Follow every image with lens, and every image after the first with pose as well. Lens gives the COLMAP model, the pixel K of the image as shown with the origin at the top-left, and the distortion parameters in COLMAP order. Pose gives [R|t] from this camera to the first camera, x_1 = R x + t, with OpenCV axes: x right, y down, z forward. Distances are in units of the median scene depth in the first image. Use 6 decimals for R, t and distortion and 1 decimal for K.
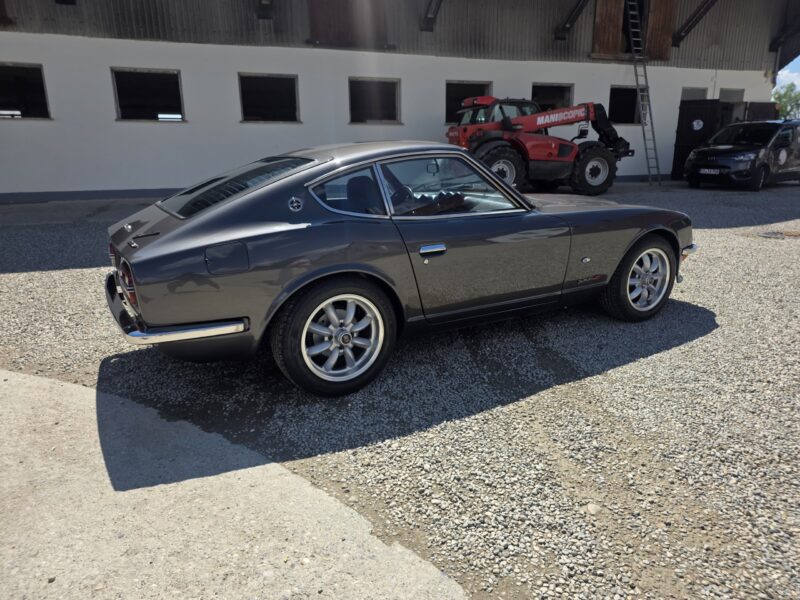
lens RADIAL K [[529.8, 0, 400.0], [0, 529.8, 300.0], [0, 0, 1]] dist [0.039485, -0.028739]
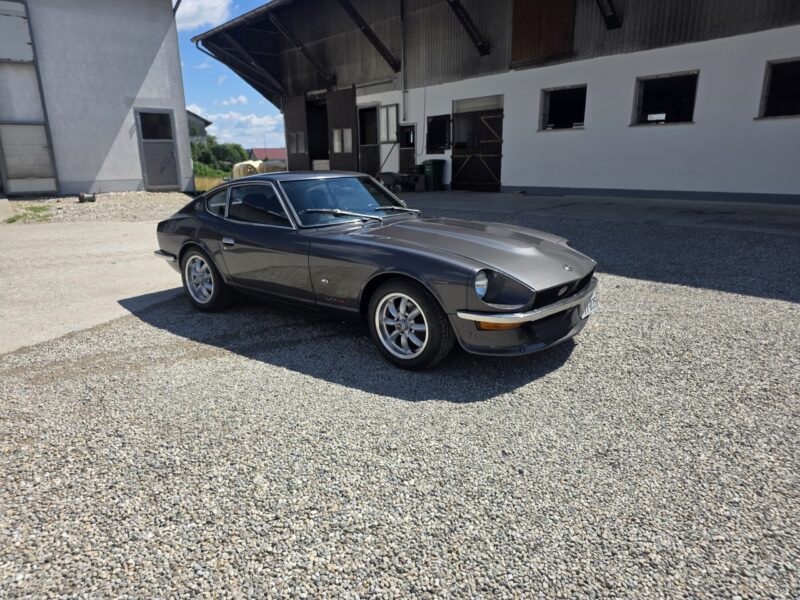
lens RADIAL K [[538.7, 0, 395.3], [0, 538.7, 291.7], [0, 0, 1]] dist [0.041694, -0.022268]
pose [[0.356519, 0.231537, -0.905143, 0.442249], [-0.233406, 0.960159, 0.153676, -0.080703], [0.904663, 0.156477, 0.396357, 0.206863]]
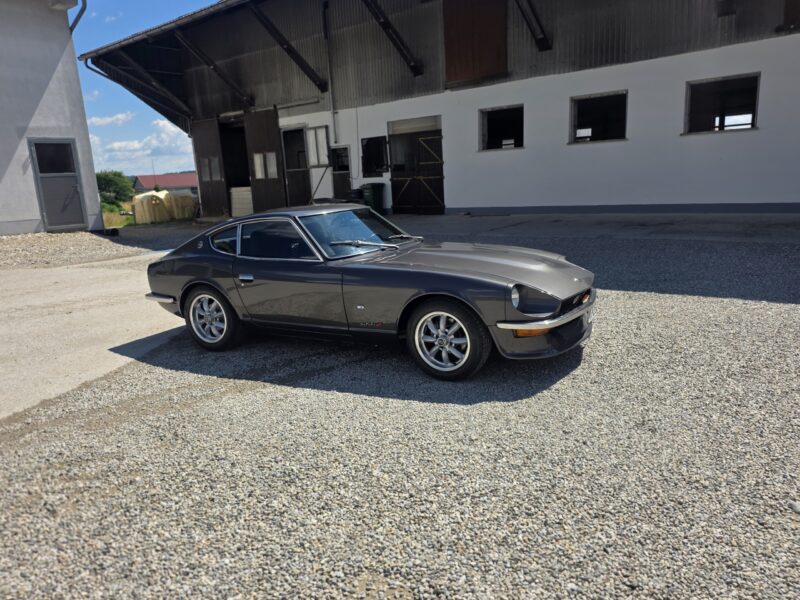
lens RADIAL K [[596.7, 0, 416.6], [0, 596.7, 299.9], [0, 0, 1]] dist [0.072271, -0.073129]
pose [[0.518260, 0.160521, -0.840023, 0.475576], [-0.178039, 0.980958, 0.077610, -0.067385], [0.836486, 0.109334, 0.536971, 0.112884]]
